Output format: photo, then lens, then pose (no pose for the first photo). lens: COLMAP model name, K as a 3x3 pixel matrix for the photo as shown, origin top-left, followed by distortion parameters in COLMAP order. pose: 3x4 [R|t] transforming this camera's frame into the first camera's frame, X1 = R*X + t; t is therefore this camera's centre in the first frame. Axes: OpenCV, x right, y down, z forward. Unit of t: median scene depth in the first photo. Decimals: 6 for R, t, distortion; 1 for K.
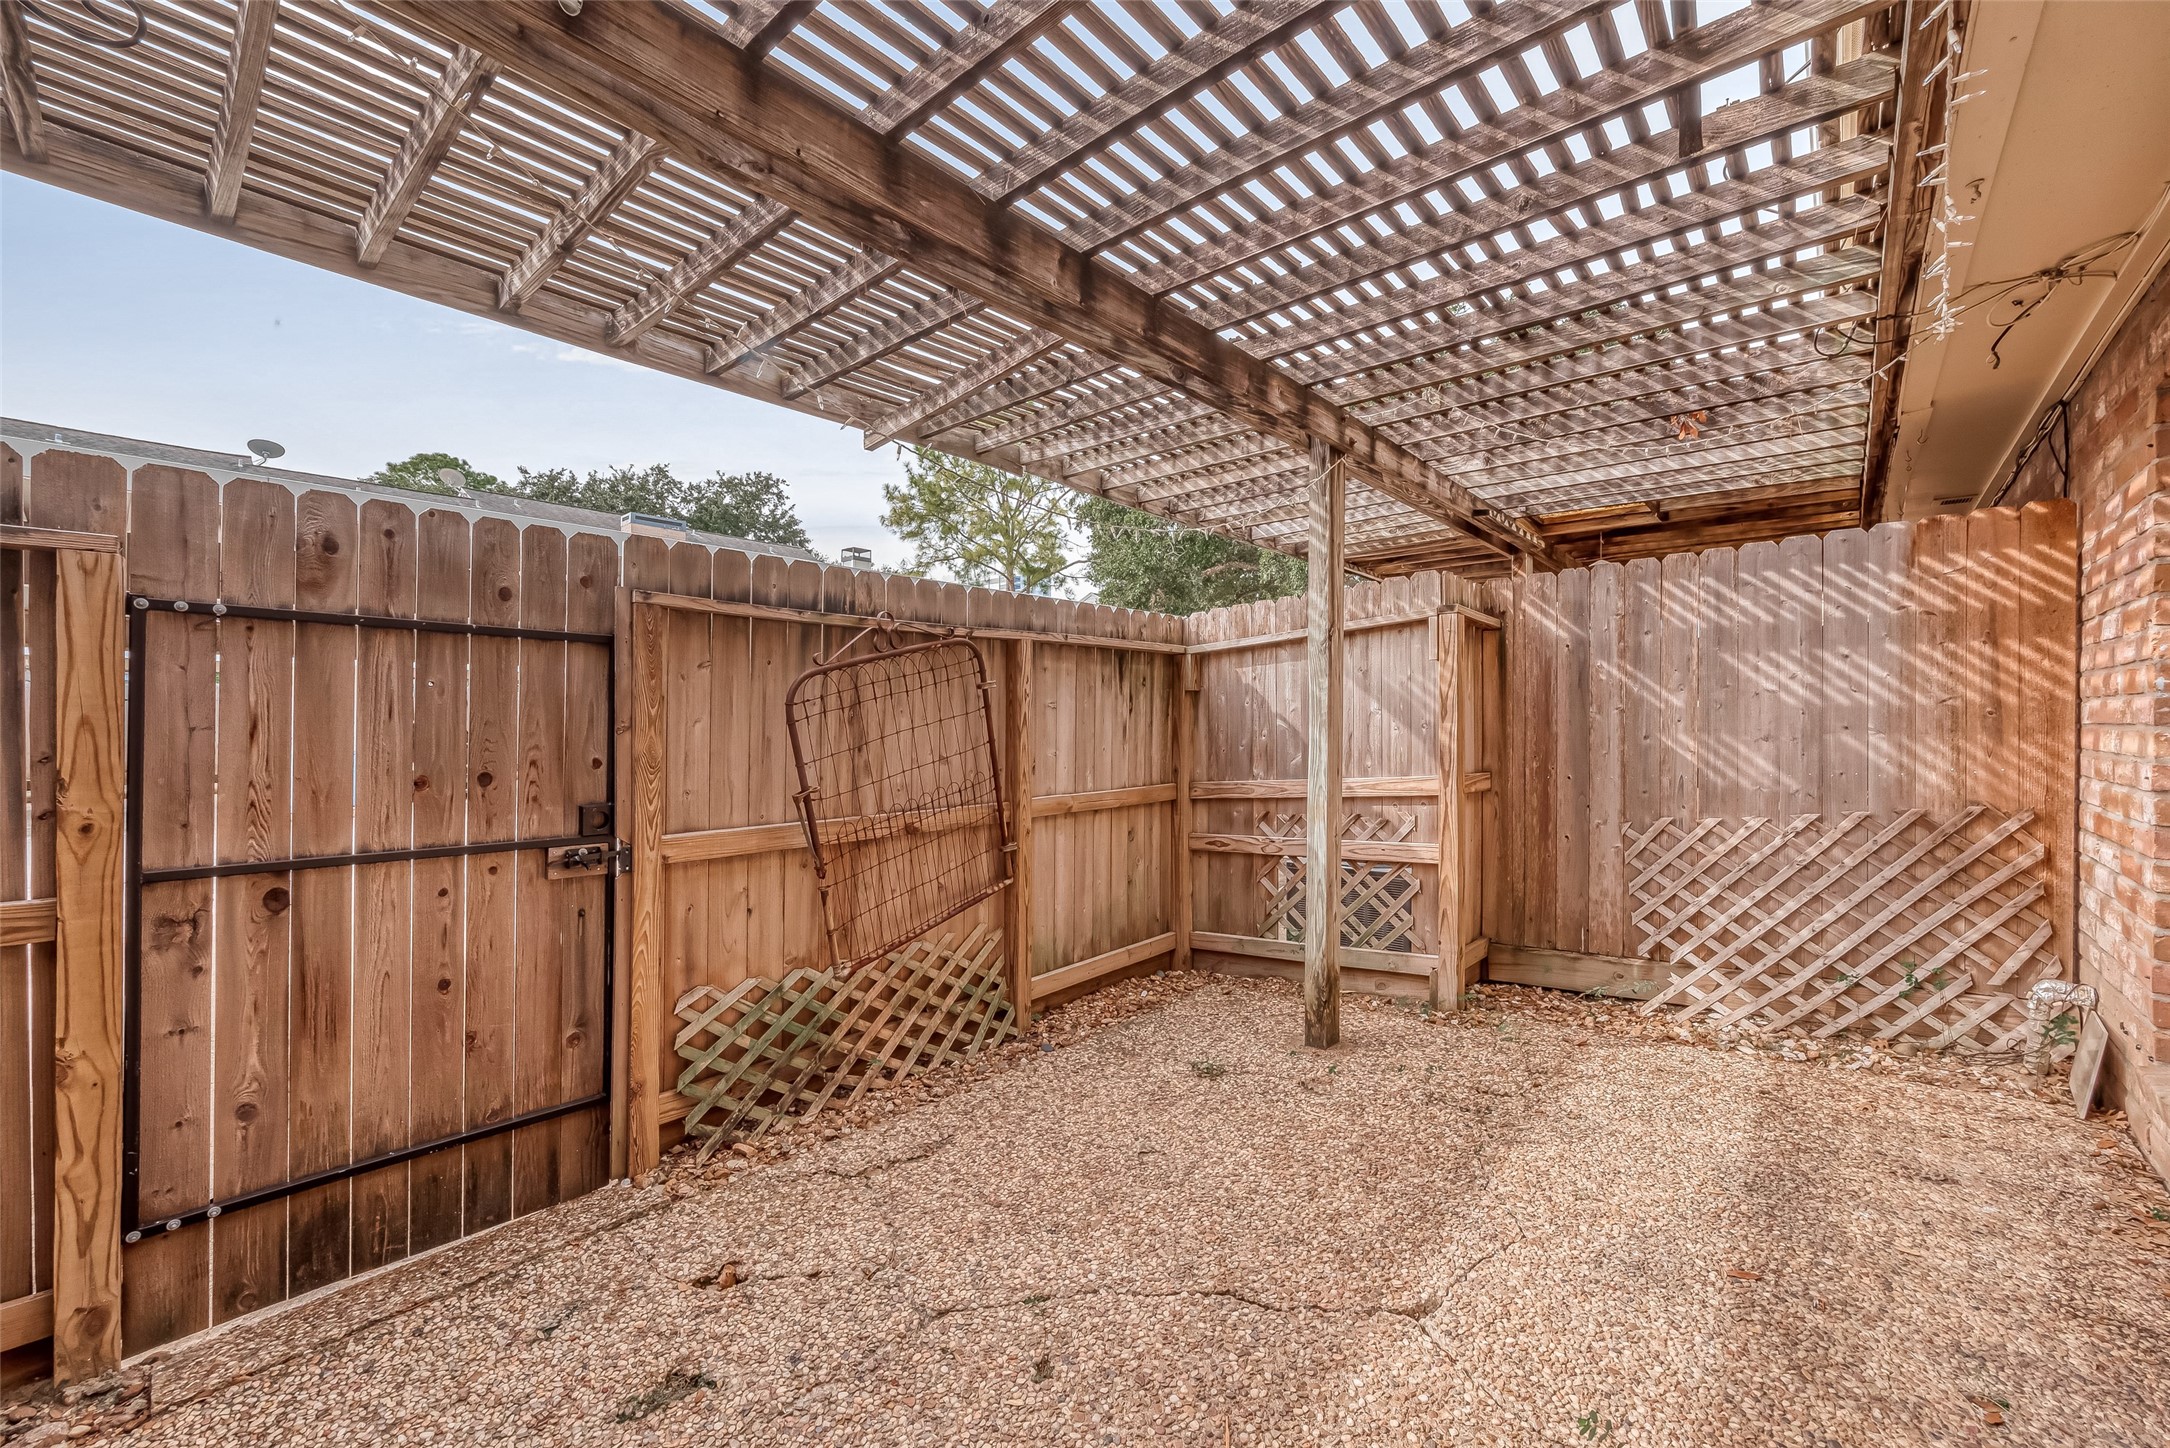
lens RADIAL K [[854.6, 0, 1086.6], [0, 854.6, 720.5], [0, 0, 1]] dist [-0.000175, -0.000503]
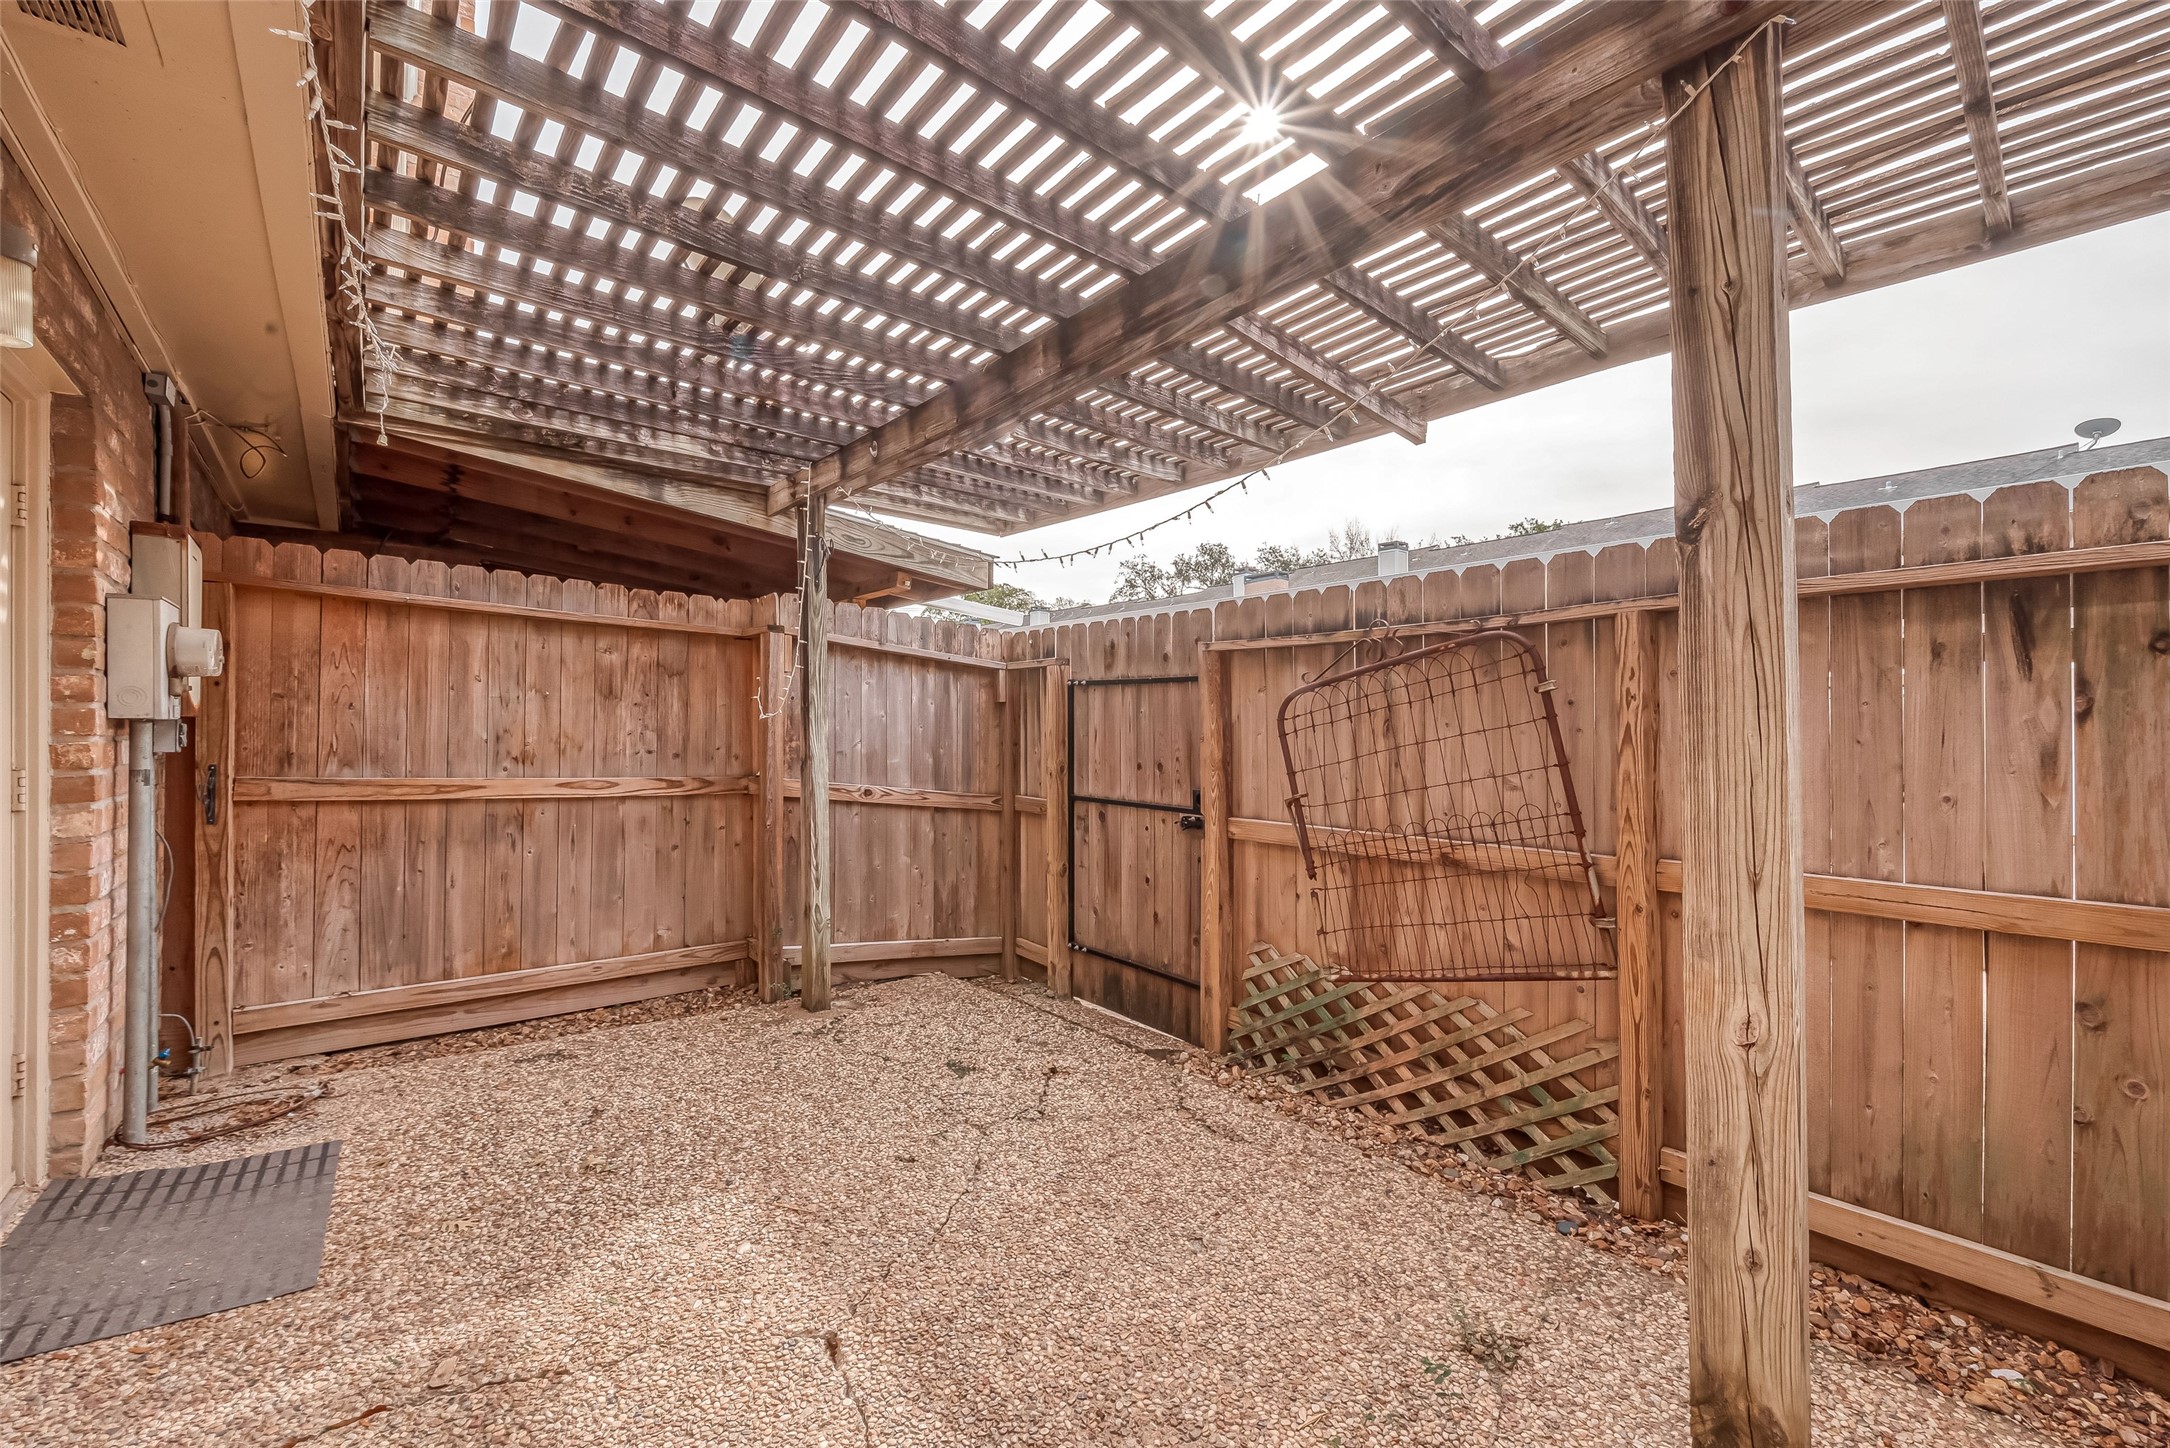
lens RADIAL K [[854.6, 0, 1087.9], [0, 854.6, 718.2], [0, 0, 1]] dist [-0.000175, -0.000503]
pose [[-0.133227, -0.012448, -0.991007, 0.816773], [-0.002197, 0.999922, -0.012264, -0.005683], [0.991083, 0.000543, -0.133244, 0.873558]]
